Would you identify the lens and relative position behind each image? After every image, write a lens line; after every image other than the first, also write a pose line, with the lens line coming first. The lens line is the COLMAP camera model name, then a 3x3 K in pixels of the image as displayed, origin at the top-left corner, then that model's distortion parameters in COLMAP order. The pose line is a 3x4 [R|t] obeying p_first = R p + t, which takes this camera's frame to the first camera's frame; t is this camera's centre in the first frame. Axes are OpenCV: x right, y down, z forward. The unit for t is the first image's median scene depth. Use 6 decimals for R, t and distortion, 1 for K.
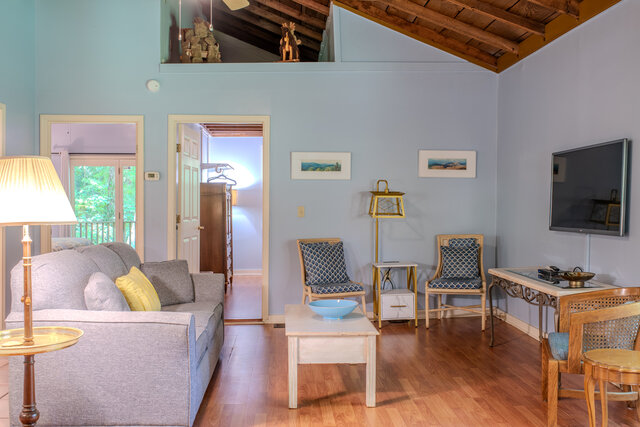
lens RADIAL K [[615.0, 0, 320.5], [0, 615.0, 214.4], [0, 0, 1]] dist [-0.038083, 0.000000]
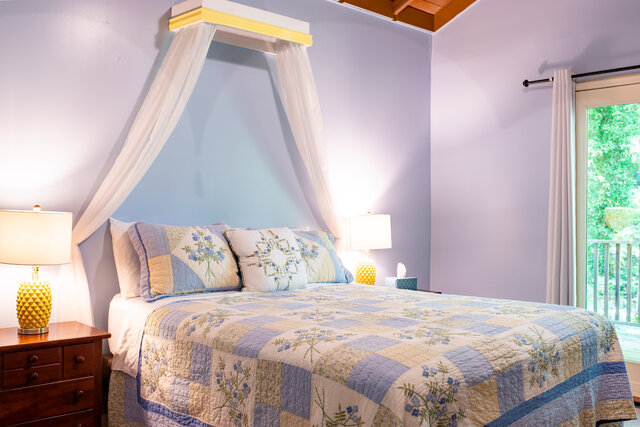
lens RADIAL K [[615.0, 0, 322.0], [0, 615.0, 215.2], [0, 0, 1]] dist [-0.038083, 0.000000]
pose [[0.644125, 0.008379, -0.764875, -0.205463], [-0.015635, 0.999875, -0.002214, -0.004933], [0.764761, 0.013385, 0.644175, 0.604136]]
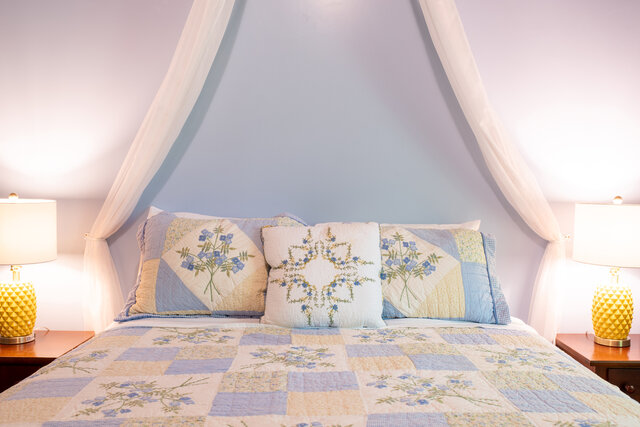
lens RADIAL K [[615.0, 0, 320.5], [0, 615.0, 214.4], [0, 0, 1]] dist [-0.038083, 0.000000]
pose [[-0.059291, 0.034317, -0.997651, -0.263578], [-0.007776, 0.999363, 0.034838, -0.008408], [0.998210, 0.009824, -0.058986, 0.786140]]
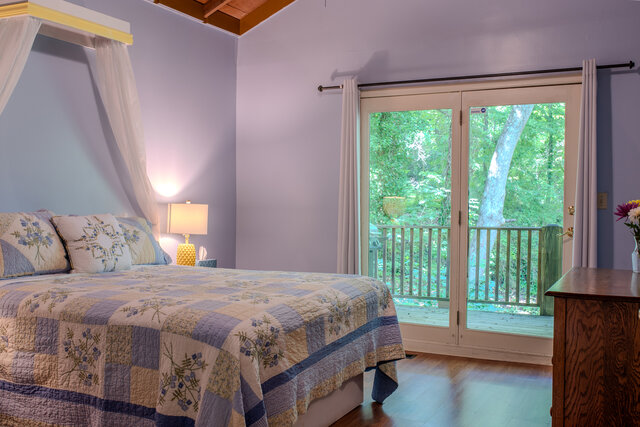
lens RADIAL K [[615.0, 0, 315.4], [0, 615.0, 215.4], [0, 0, 1]] dist [-0.038083, 0.000000]
pose [[0.854124, 0.018157, -0.519752, -0.186781], [-0.014848, 0.999834, 0.010529, -0.003431], [0.519857, -0.001276, 0.854252, 0.564740]]
